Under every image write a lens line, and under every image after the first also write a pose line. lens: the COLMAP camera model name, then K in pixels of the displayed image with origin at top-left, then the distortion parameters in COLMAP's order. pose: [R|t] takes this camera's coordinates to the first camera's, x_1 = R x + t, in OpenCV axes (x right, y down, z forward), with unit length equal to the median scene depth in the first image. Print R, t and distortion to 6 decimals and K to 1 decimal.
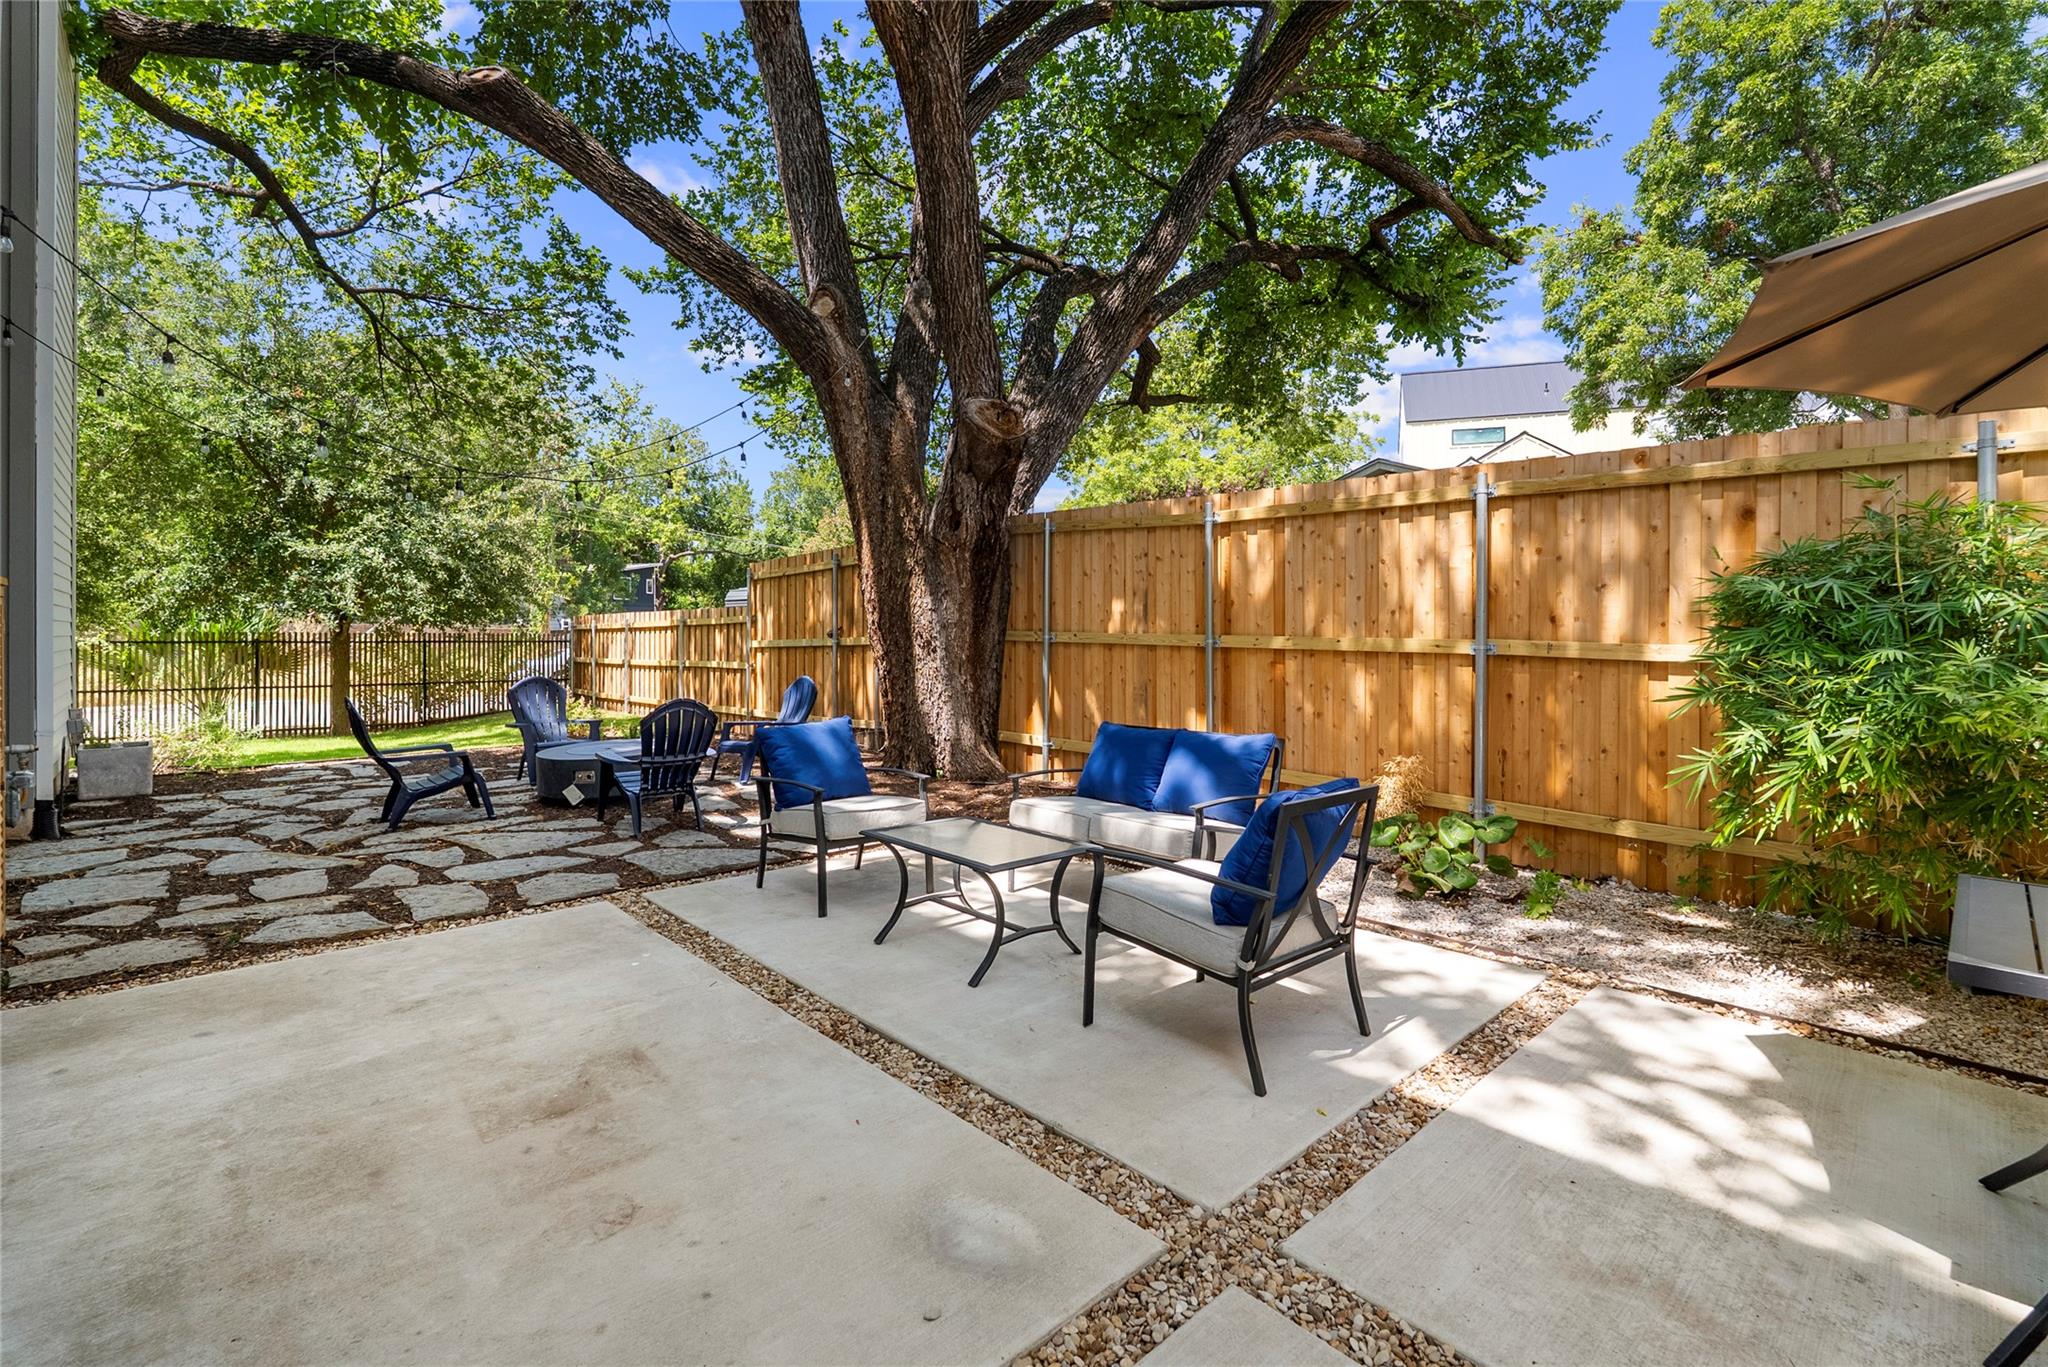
lens RADIAL K [[899.9, 0, 1035.3], [0, 899.9, 636.6], [0, 0, 1]] dist [-0.004477, 0.000774]
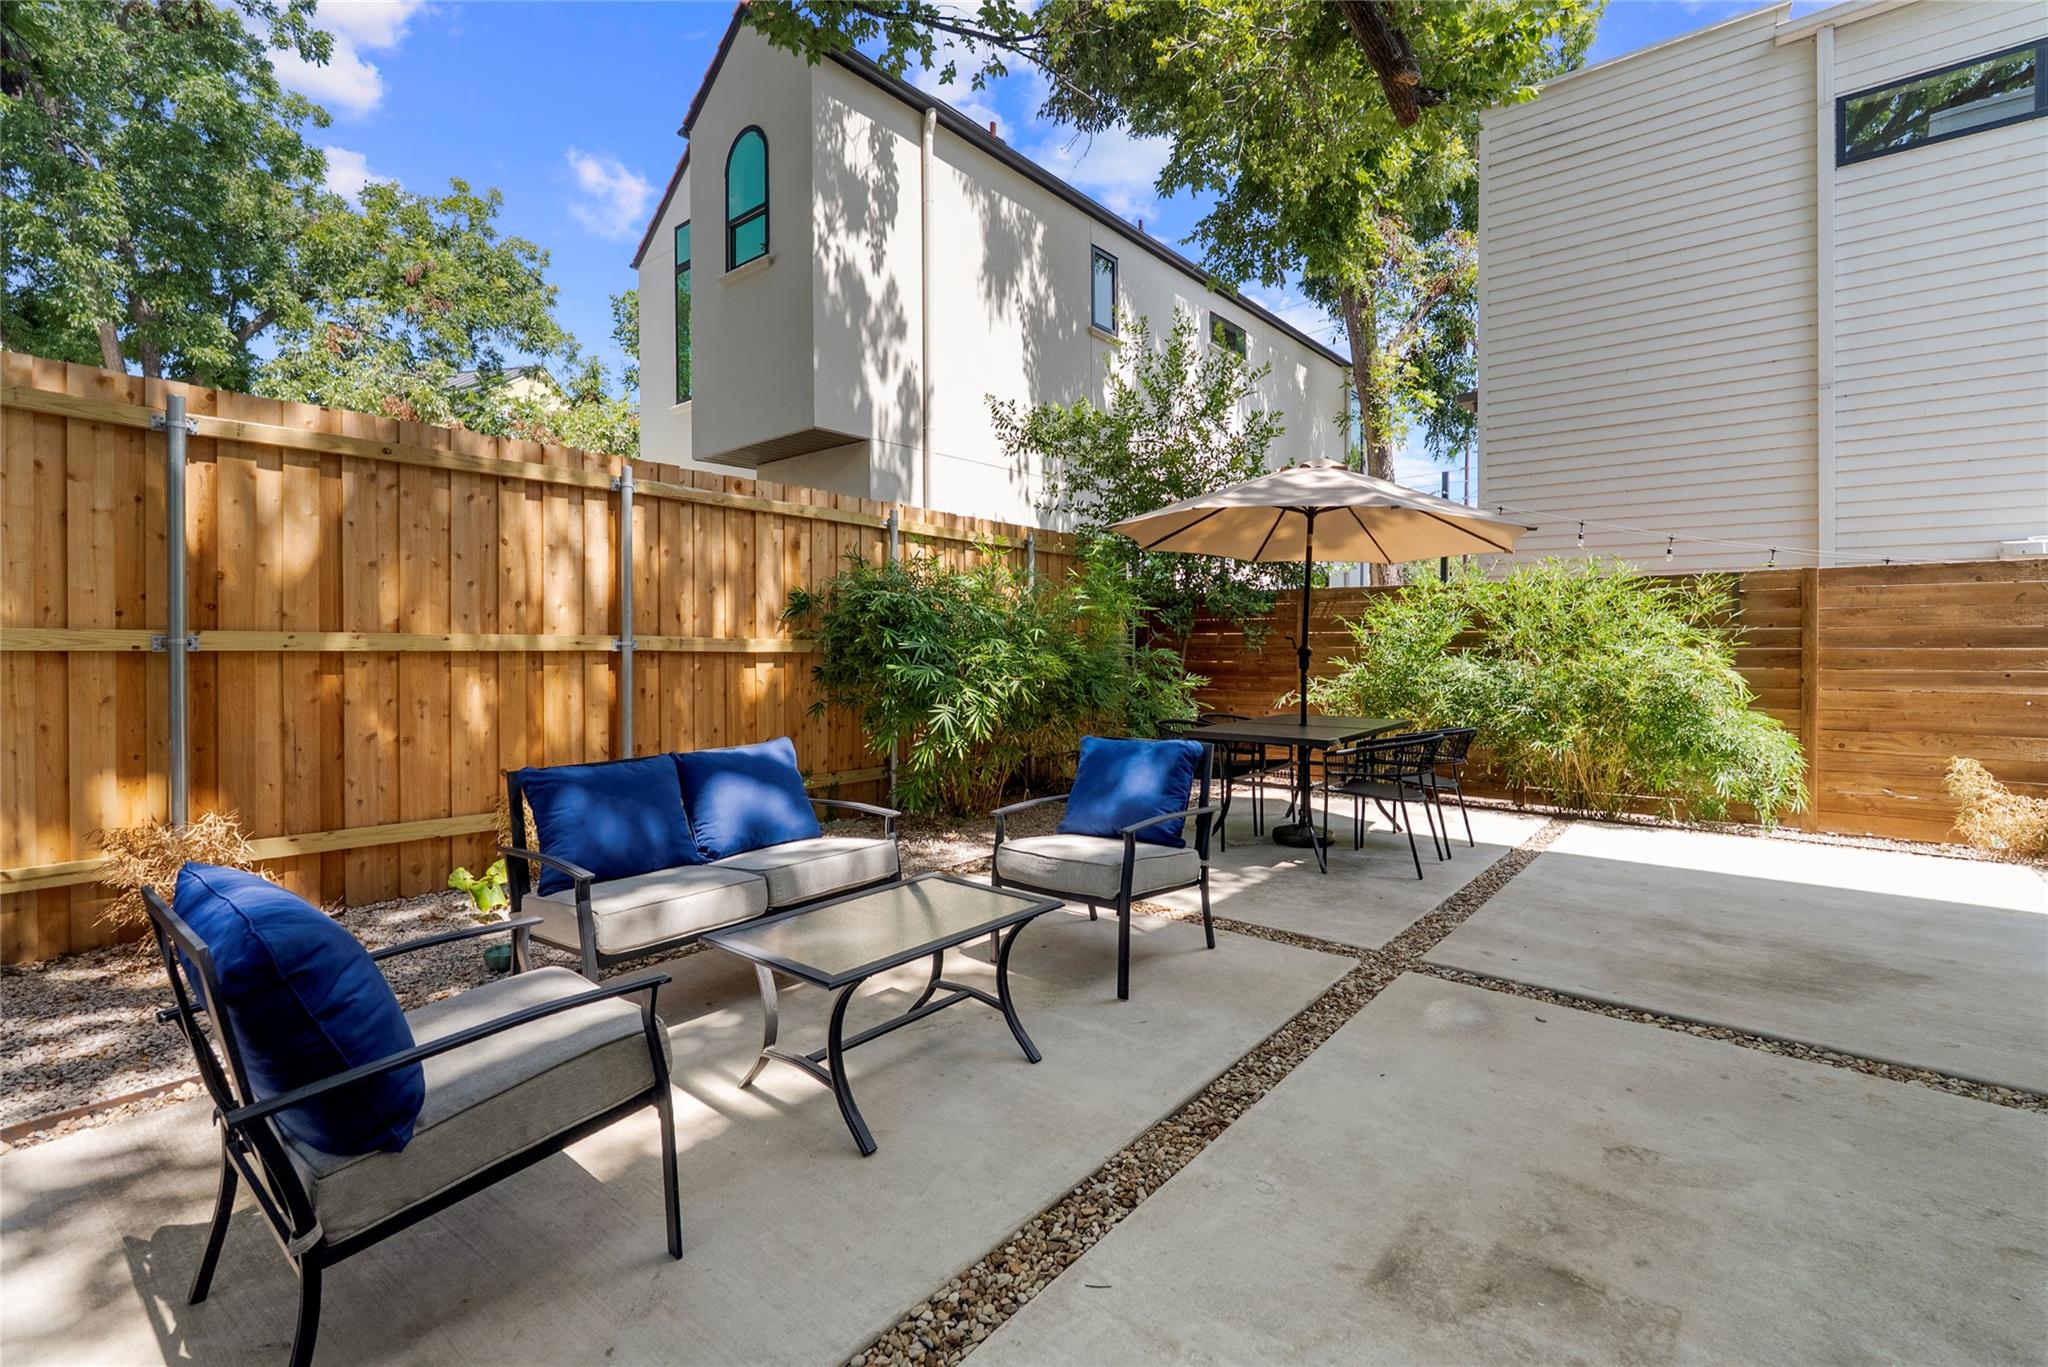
lens RADIAL K [[899.9, 0, 1033.7], [0, 899.9, 643.6], [0, 0, 1]] dist [-0.004477, 0.000774]
pose [[-0.111852, -0.009784, 0.993677, -0.508024], [0.002245, 0.999946, 0.010098, 0.002060], [-0.993722, 0.003361, -0.111824, 0.637571]]
